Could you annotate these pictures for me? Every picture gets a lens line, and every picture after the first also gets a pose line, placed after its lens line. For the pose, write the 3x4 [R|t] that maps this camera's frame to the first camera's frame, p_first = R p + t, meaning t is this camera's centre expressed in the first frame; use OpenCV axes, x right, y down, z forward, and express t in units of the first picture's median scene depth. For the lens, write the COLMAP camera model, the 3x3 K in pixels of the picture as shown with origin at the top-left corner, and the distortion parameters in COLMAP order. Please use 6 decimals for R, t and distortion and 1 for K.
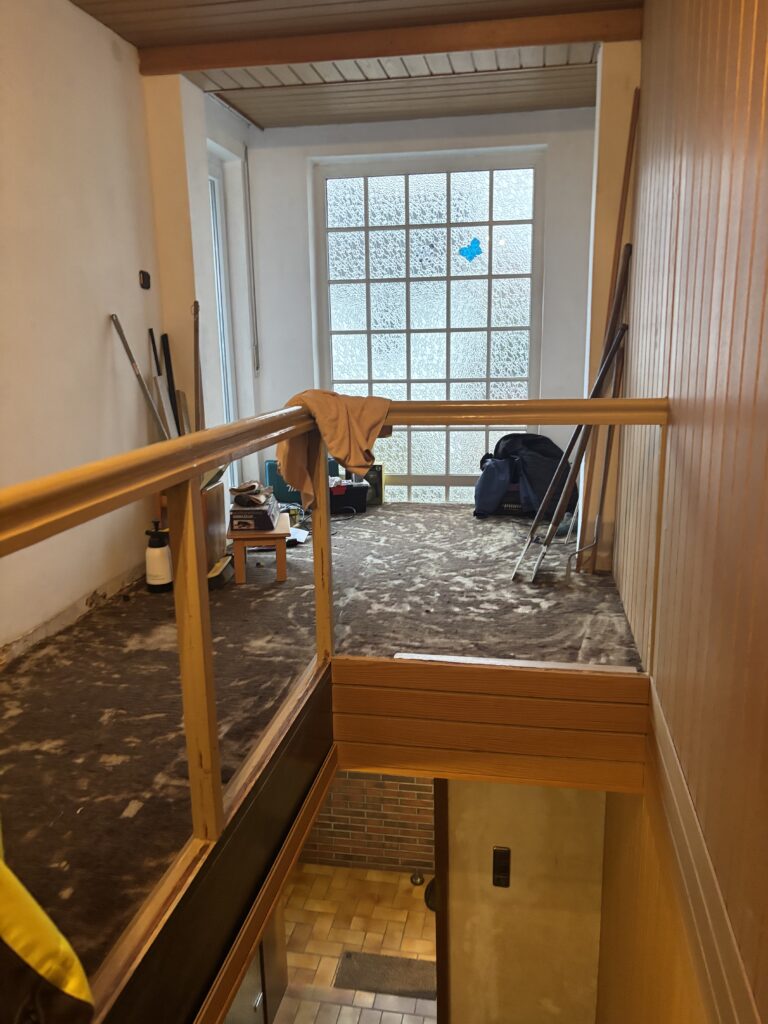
lens RADIAL K [[784.5, 0, 384.0], [0, 784.5, 512.0], [0, 0, 1]] dist [0.006638, -0.051554]
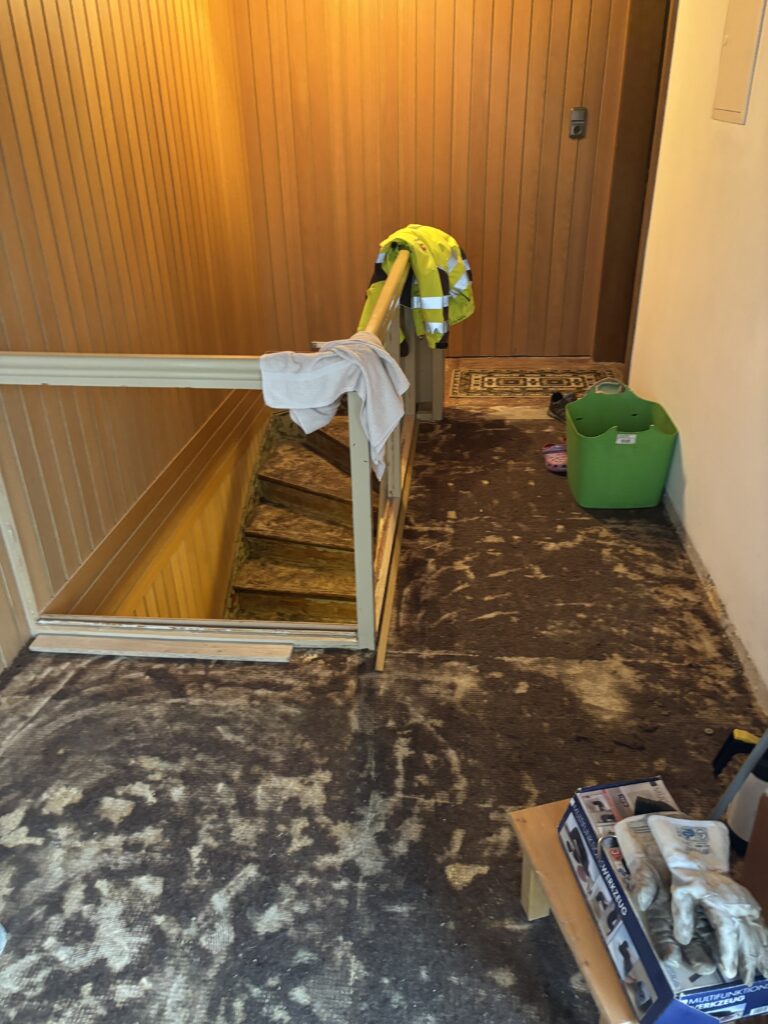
lens RADIAL K [[784.5, 0, 384.0], [0, 784.5, 512.0], [0, 0, 1]] dist [0.006638, -0.051554]
pose [[-0.995744, 0.065028, -0.065312, -0.036367], [0.009650, 0.778314, 0.627802, -0.402784], [0.091658, 0.624499, -0.775628, 1.331414]]
